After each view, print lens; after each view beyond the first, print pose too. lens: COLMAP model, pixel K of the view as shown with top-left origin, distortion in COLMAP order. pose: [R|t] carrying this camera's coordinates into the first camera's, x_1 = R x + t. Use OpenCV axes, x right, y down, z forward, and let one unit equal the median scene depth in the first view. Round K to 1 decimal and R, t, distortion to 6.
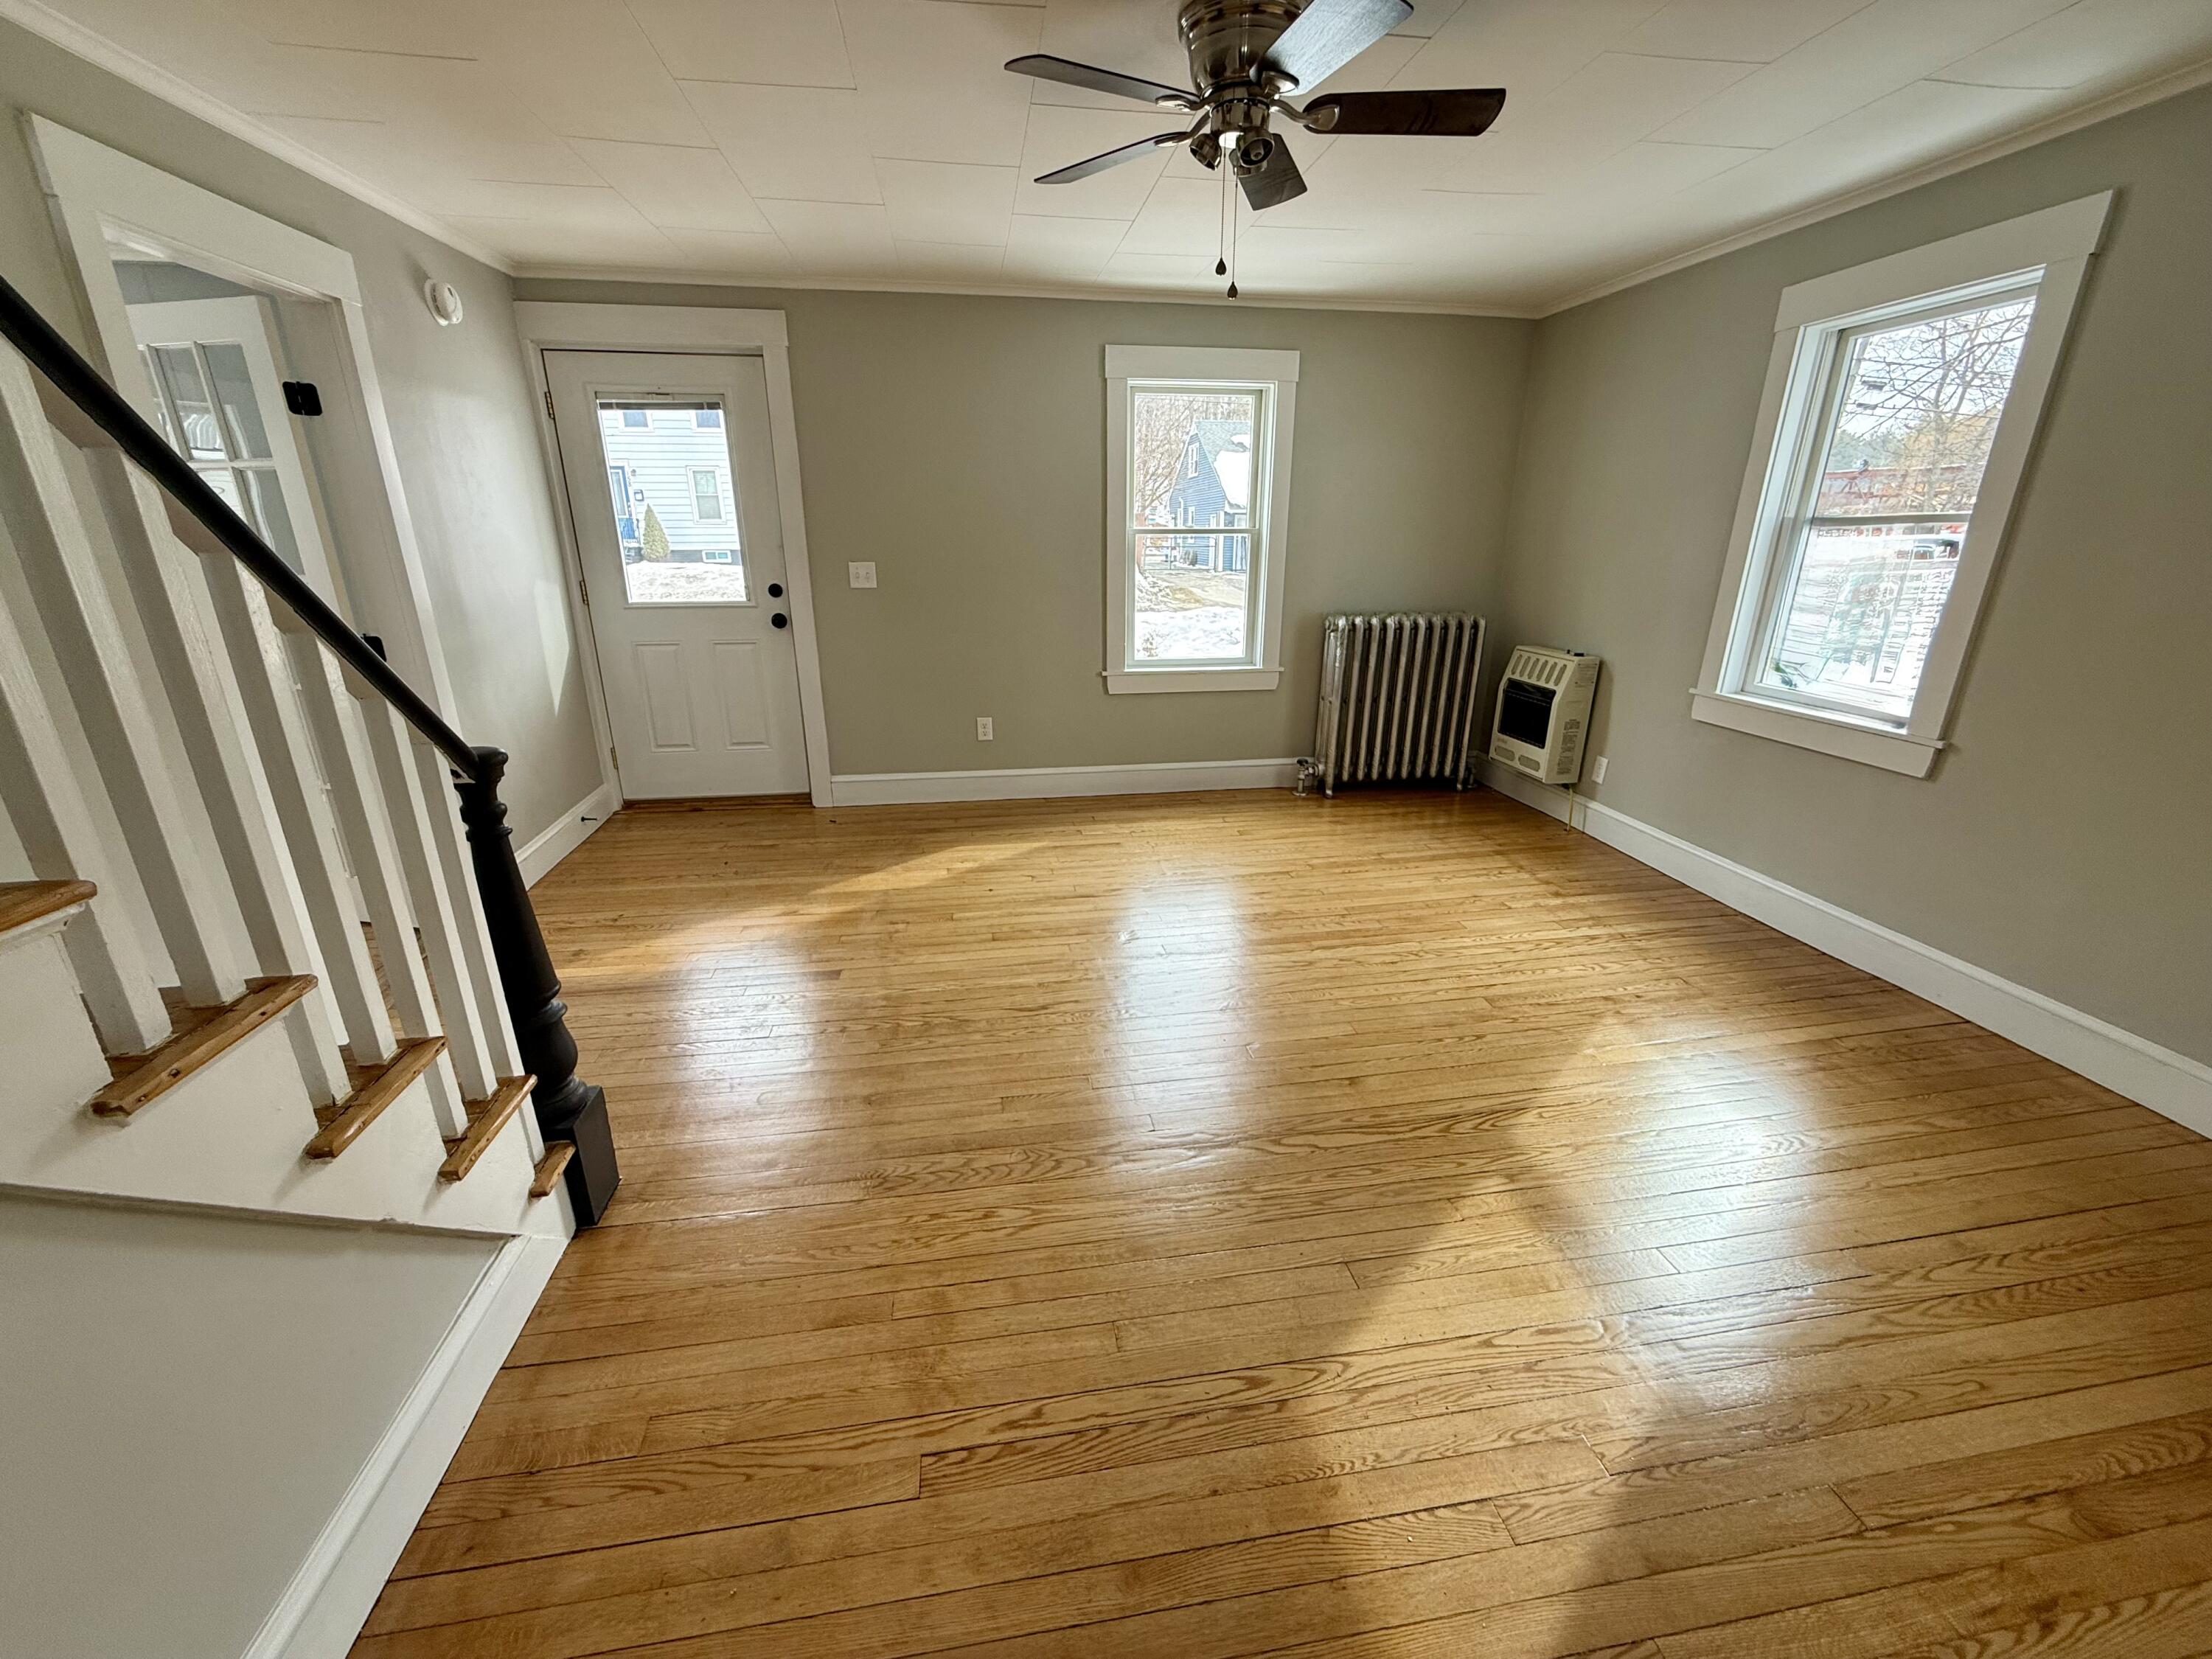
lens RADIAL K [[877.5, 0, 1104.5], [0, 877.5, 826.7], [0, 0, 1]] dist [0.001320, -0.000166]
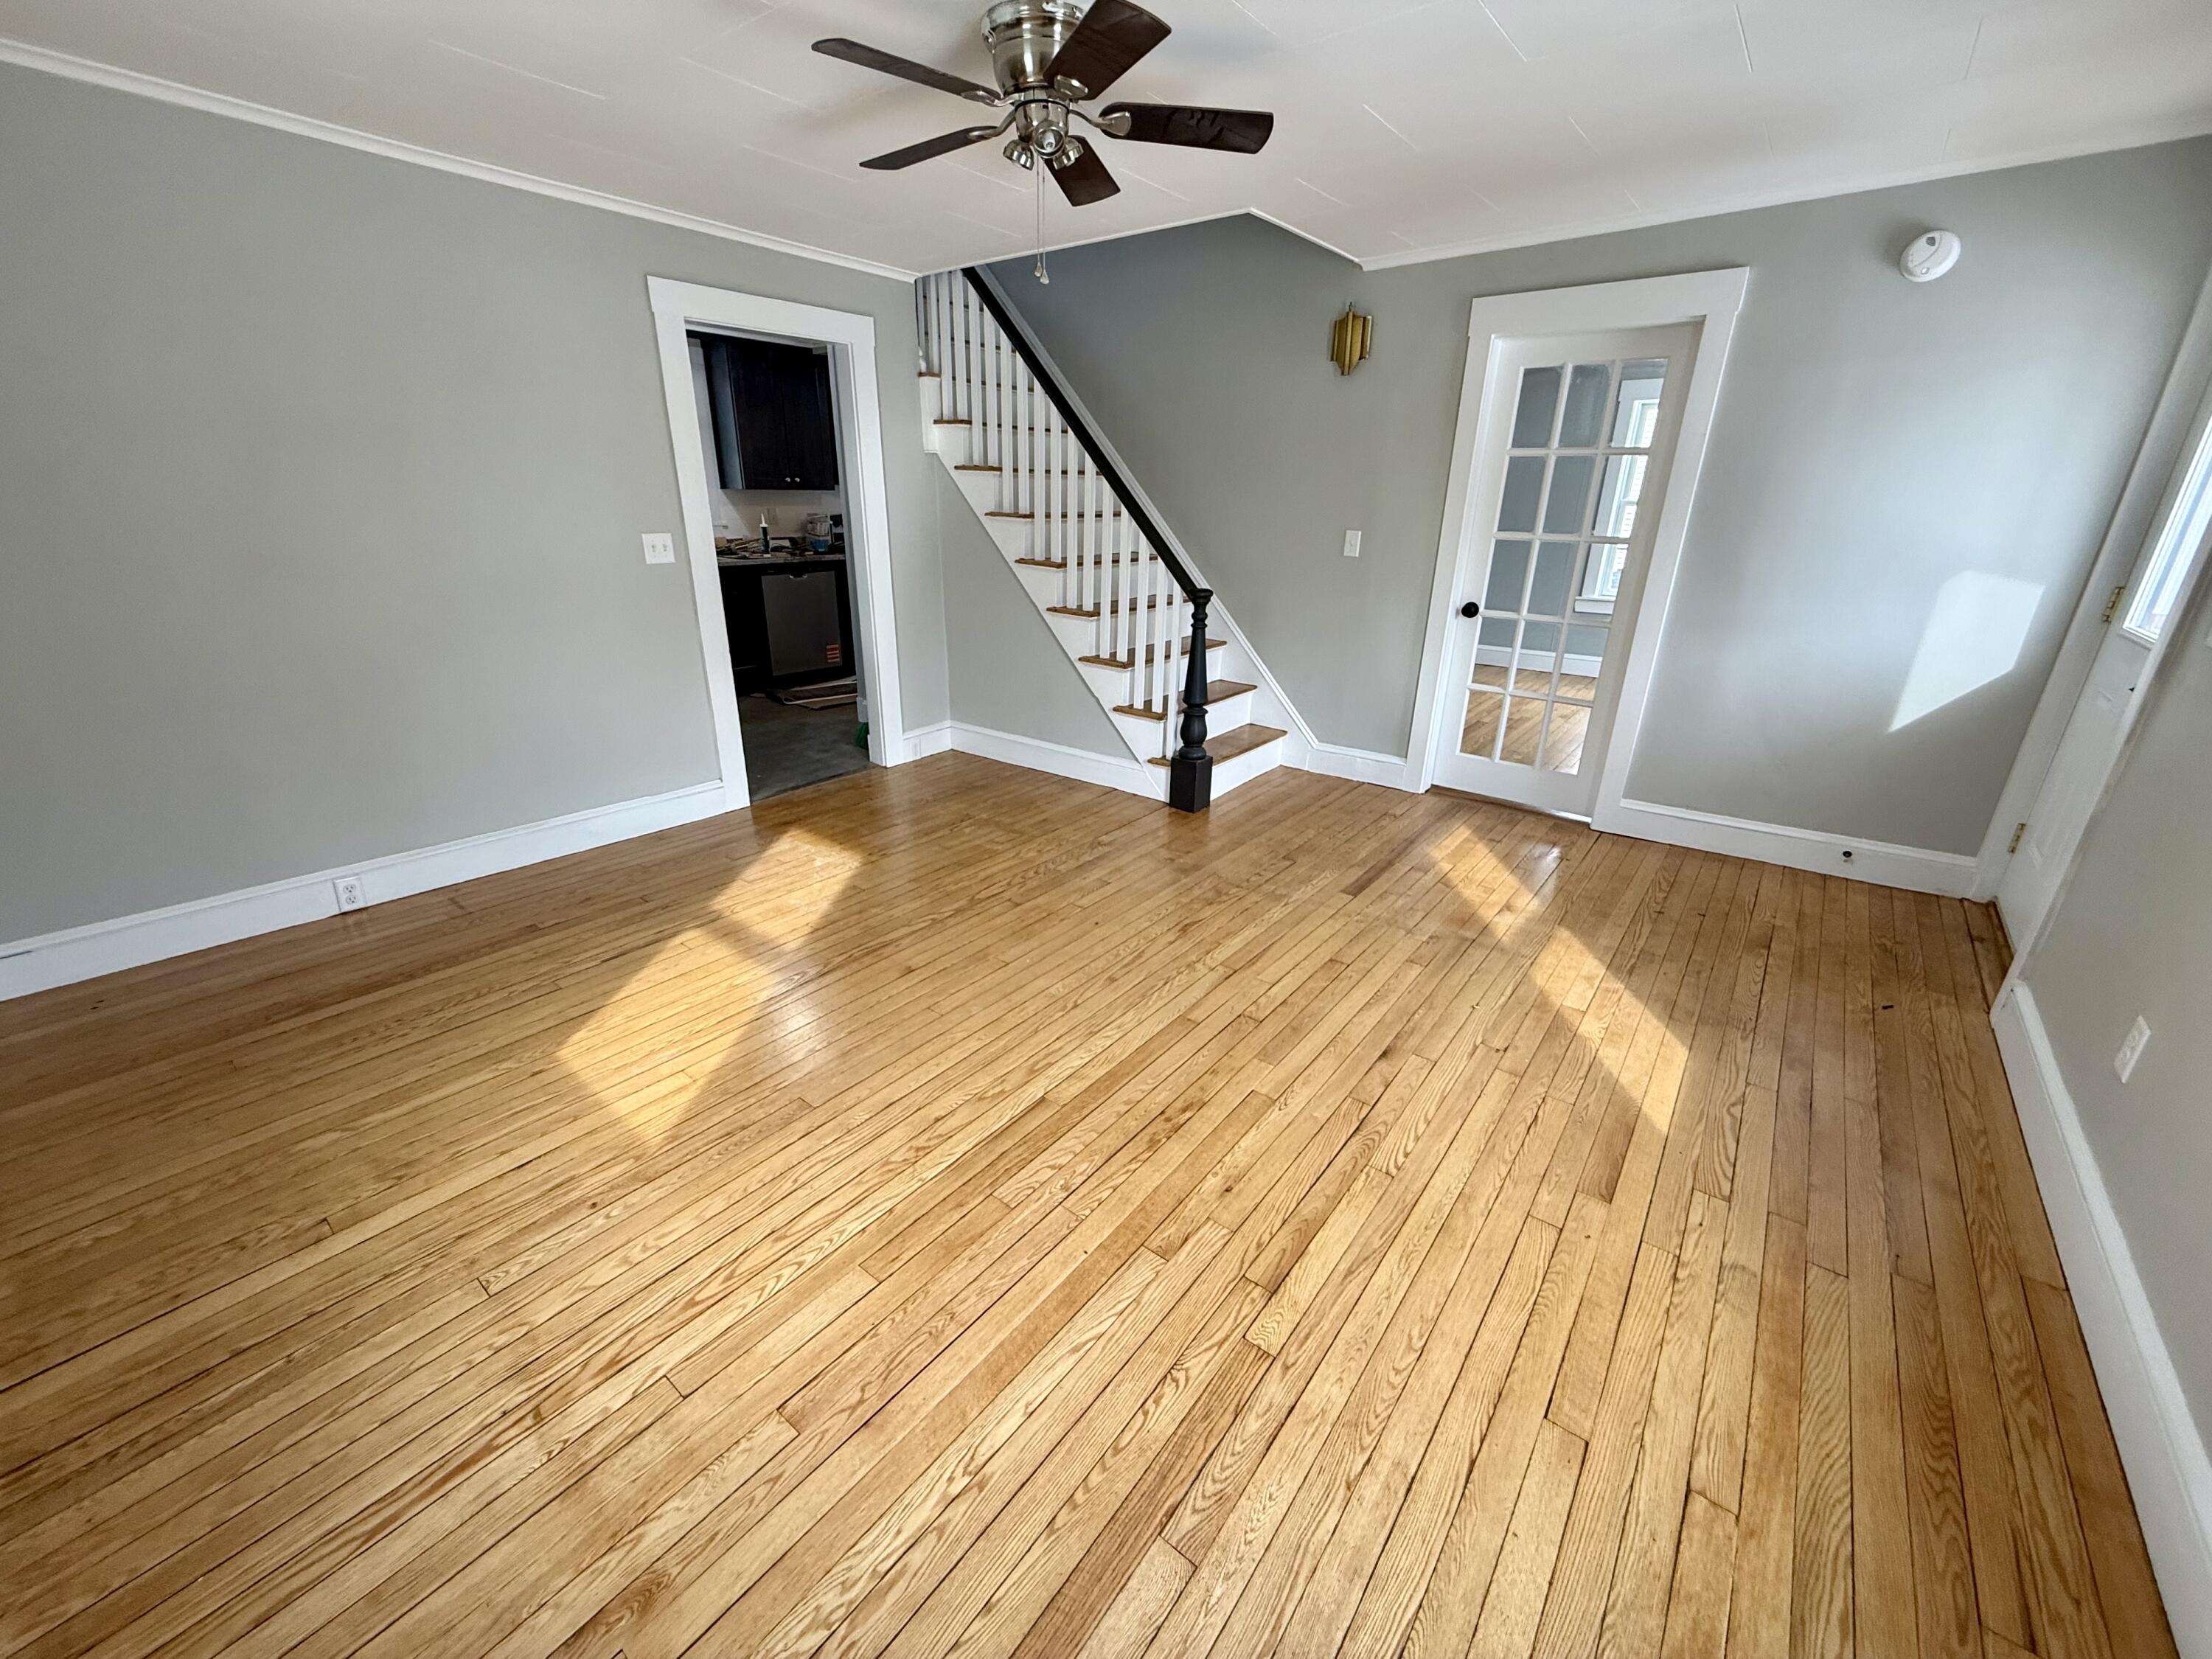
lens RADIAL K [[877.5, 0, 1104.2], [0, 877.5, 826.8], [0, 0, 1]] dist [0.001320, -0.000166]
pose [[-0.734142, 0.235443, -0.636869, 0.558276], [-0.229658, 0.796574, 0.559220, -0.408032], [0.638978, 0.556808, -0.530728, 1.182725]]
